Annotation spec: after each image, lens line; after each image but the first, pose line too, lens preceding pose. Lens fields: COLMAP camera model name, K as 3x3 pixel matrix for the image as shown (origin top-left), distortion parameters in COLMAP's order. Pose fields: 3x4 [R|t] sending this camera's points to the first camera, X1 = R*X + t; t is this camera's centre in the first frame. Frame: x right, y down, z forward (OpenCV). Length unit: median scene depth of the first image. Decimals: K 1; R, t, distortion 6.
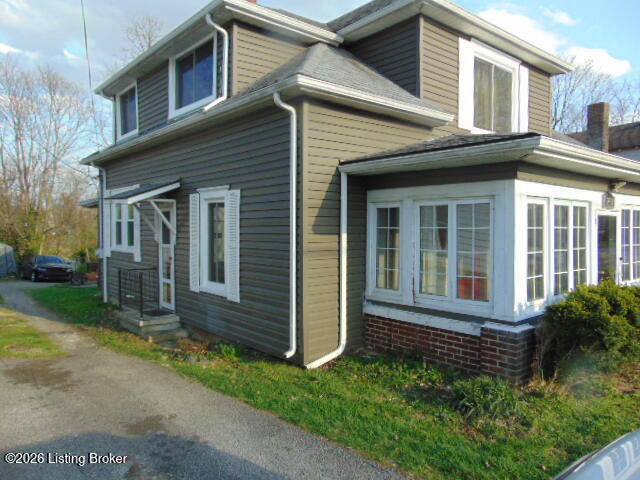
lens RADIAL K [[475.6, 0, 322.4], [0, 475.6, 237.3], [0, 0, 1]] dist [-0.032794, 0.067602]
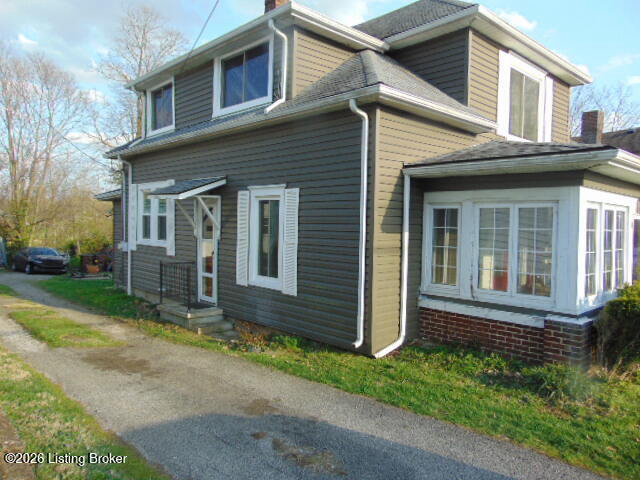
lens RADIAL K [[475.6, 0, 322.5], [0, 475.6, 237.8], [0, 0, 1]] dist [-0.032794, 0.067602]
pose [[0.998328, 0.015951, 0.055560, -0.183119], [-0.016462, 0.999826, 0.008760, -0.001533], [-0.055411, -0.009660, 0.998417, -0.052945]]
